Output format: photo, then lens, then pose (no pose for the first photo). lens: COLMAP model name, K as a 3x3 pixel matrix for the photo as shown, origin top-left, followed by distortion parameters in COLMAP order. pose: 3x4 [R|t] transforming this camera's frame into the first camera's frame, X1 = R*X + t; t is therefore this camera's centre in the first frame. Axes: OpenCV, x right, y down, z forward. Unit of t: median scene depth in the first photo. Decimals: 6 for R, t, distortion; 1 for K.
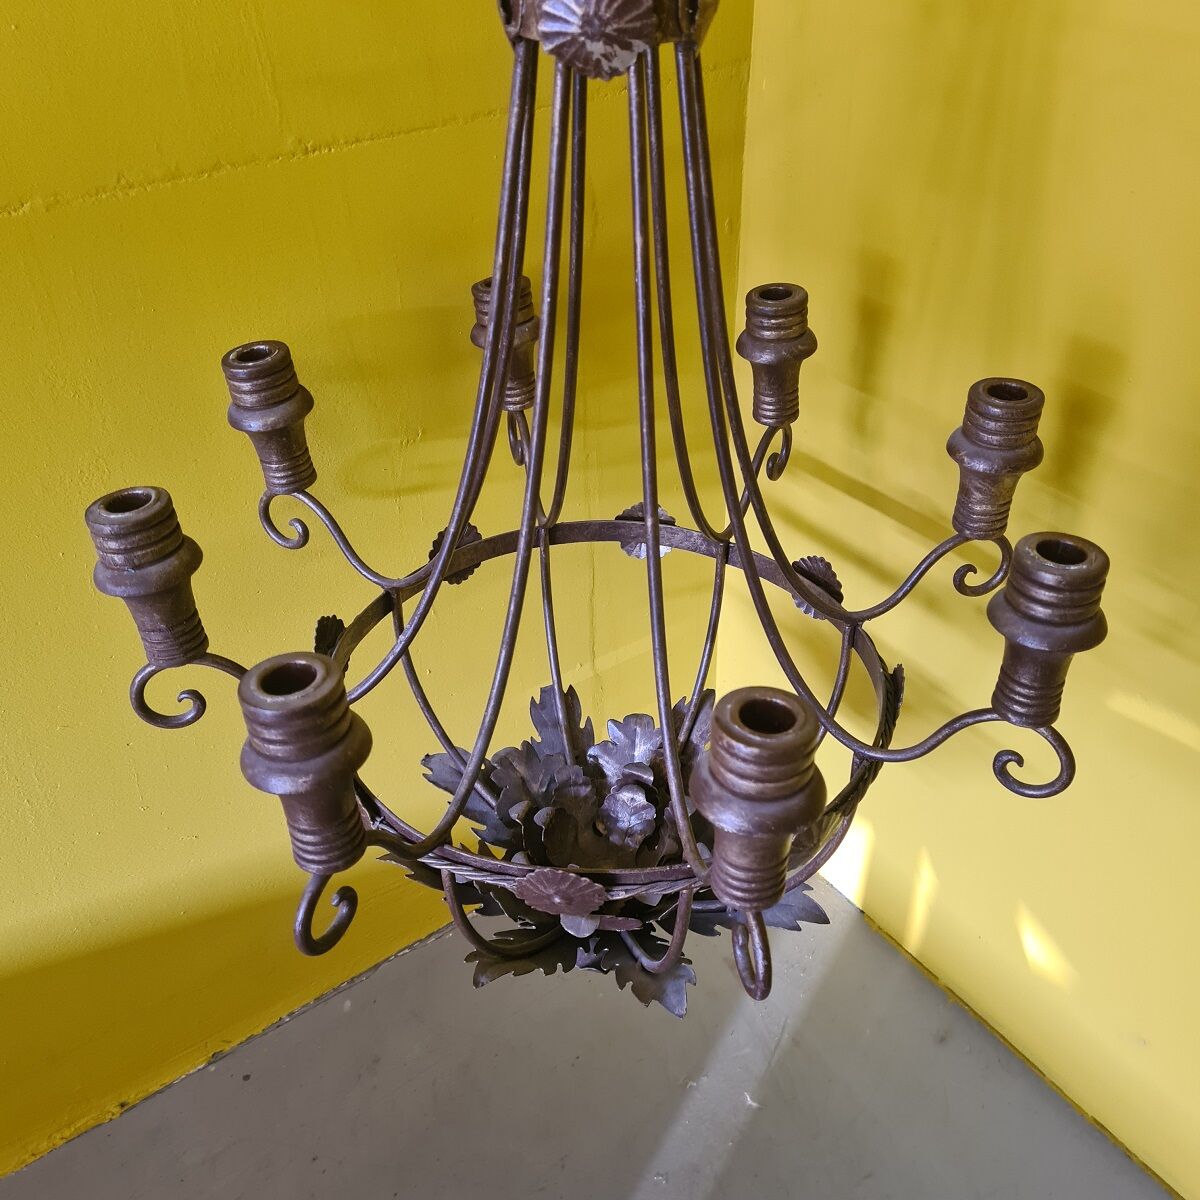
lens RADIAL K [[1241.5, 0, 593.6], [0, 1241.5, 595.0], [0, 0, 1]] dist [0.039062, 0.000000]
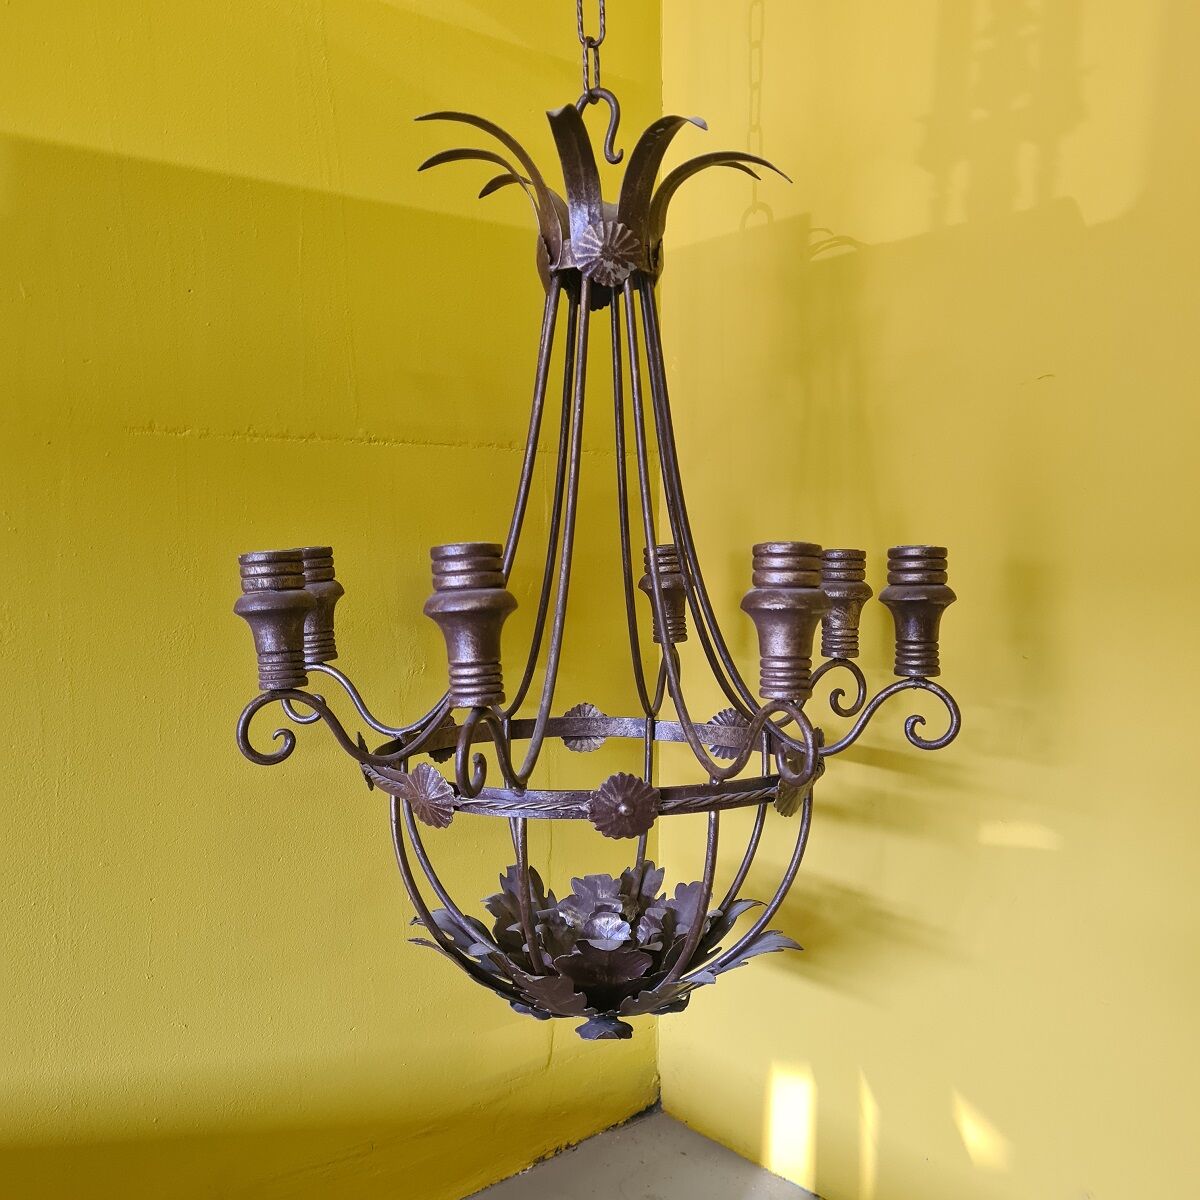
lens RADIAL K [[1241.5, 0, 604.6], [0, 1241.5, 610.6], [0, 0, 1]] dist [0.039062, 0.000000]
pose [[0.966645, 0.005012, 0.256069, -0.430613], [0.137337, 0.833769, -0.534760, 0.867572], [-0.216183, 0.552091, 0.805270, -0.140027]]
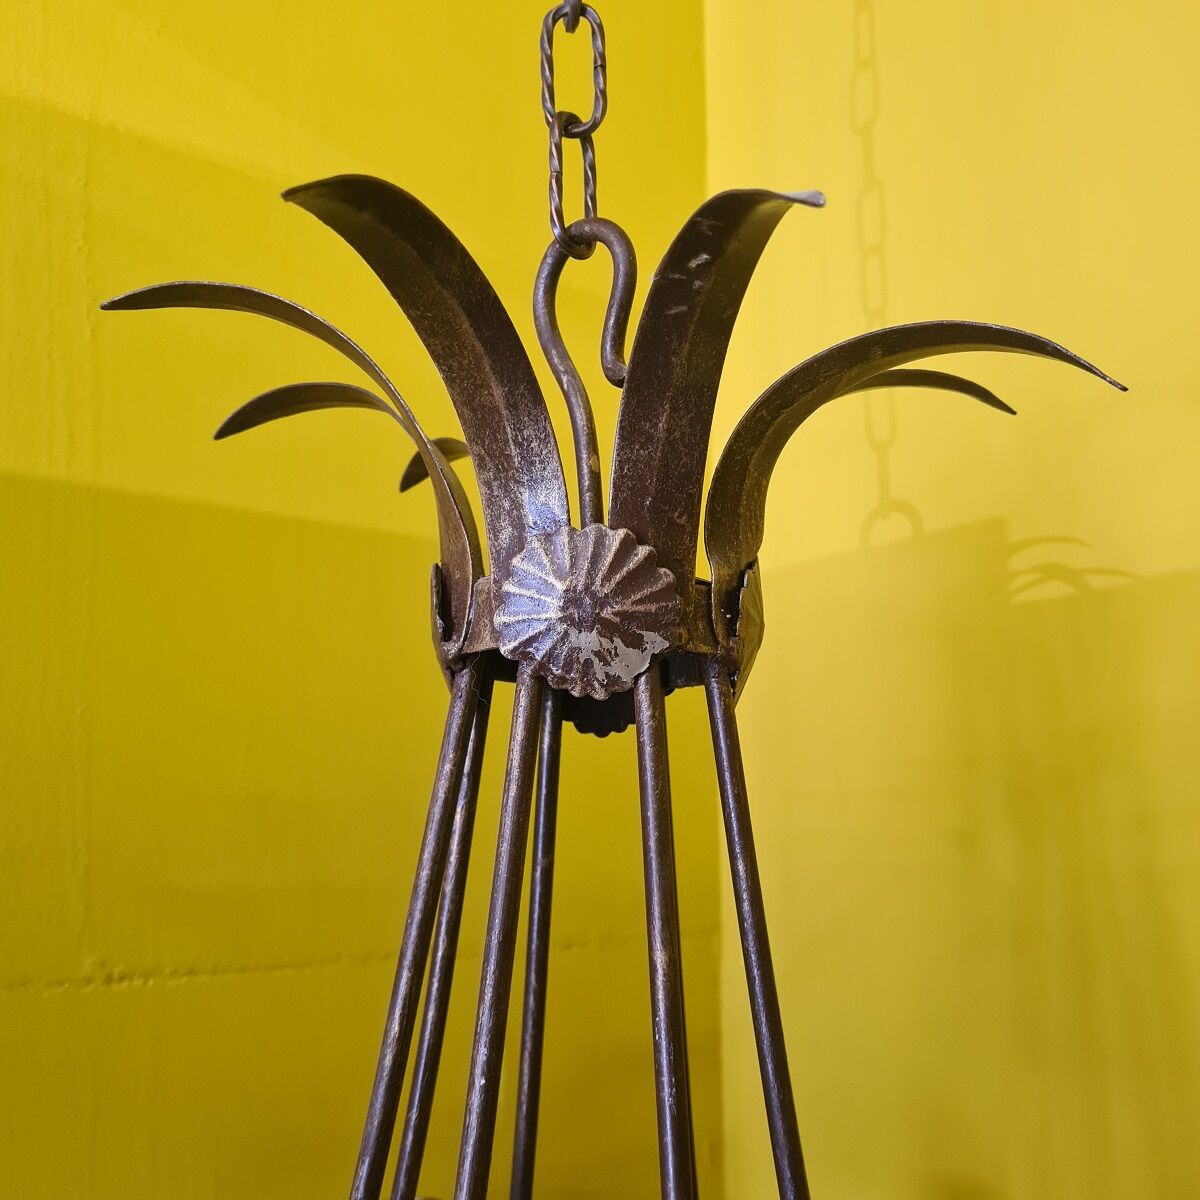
lens RADIAL K [[1241.5, 0, 610.9], [0, 1241.5, 603.9], [0, 0, 1]] dist [0.039062, 0.000000]
pose [[0.996585, 0.031417, 0.076369, -0.031994], [0.034894, 0.677965, -0.734265, 0.007749], [-0.074844, 0.734422, 0.674553, 0.537495]]
